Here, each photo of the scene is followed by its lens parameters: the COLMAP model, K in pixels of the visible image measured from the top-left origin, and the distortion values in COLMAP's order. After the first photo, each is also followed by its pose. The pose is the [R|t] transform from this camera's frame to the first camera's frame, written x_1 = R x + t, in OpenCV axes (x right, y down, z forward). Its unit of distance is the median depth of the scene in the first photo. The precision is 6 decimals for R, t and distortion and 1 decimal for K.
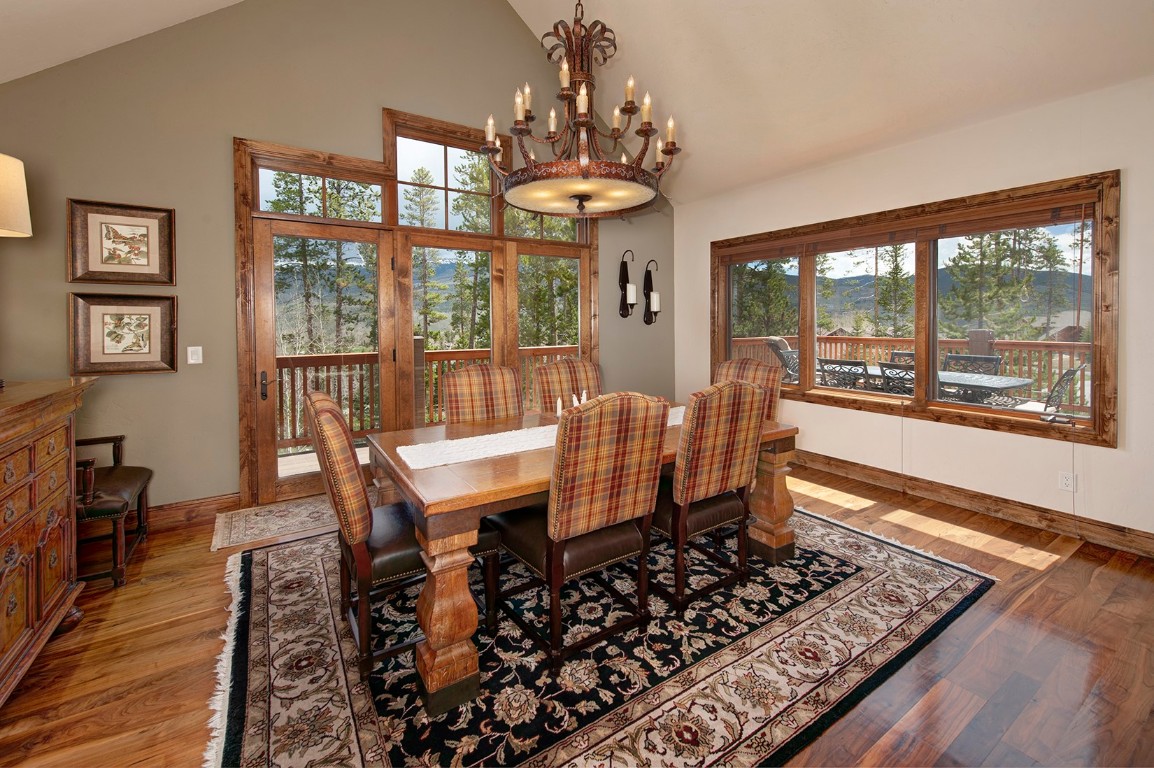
lens RADIAL K [[476.7, 0, 564.7], [0, 476.7, 325.9], [0, 0, 1]] dist [0.009645, -0.001952]
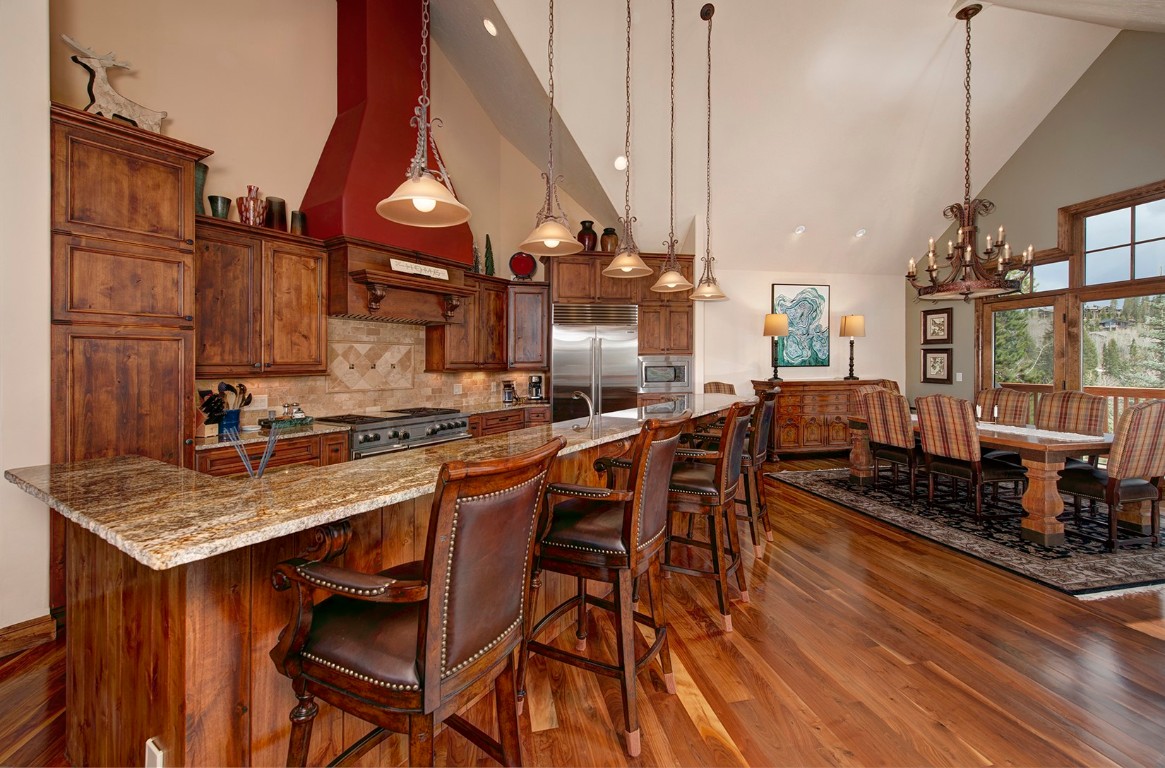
lens RADIAL K [[481.2, 0, 620.2], [0, 481.2, 360.0], [0, 0, 1]] dist [0.009645, -0.001952]
pose [[-0.295820, 0.004826, -0.955232, 2.286709], [0.003957, 0.999985, 0.003826, -0.034893], [0.955236, -0.002648, -0.295835, 0.321094]]
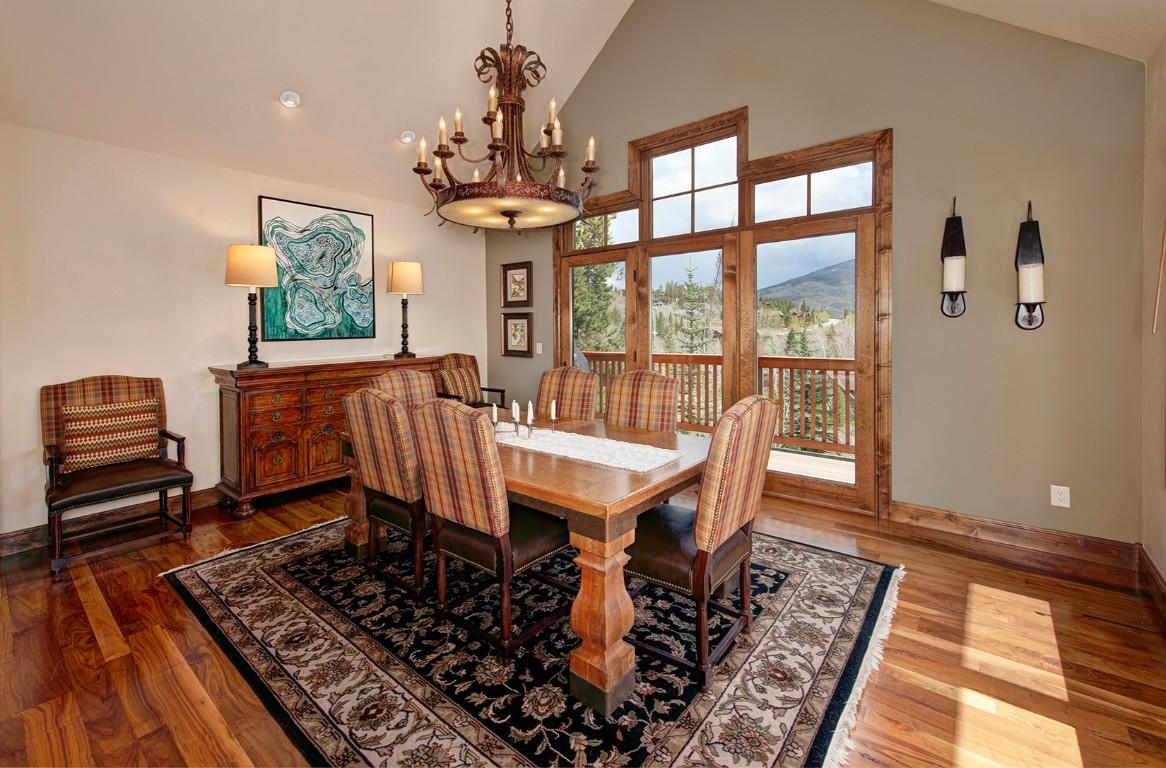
lens RADIAL K [[481.7, 0, 578.8], [0, 481.7, 330.8], [0, 0, 1]] dist [0.009645, -0.001952]
pose [[0.316635, 0.010047, -0.948494, 1.166550], [0.009041, 0.999867, 0.013609, -0.027447], [0.948504, -0.012884, 0.316502, 0.856079]]
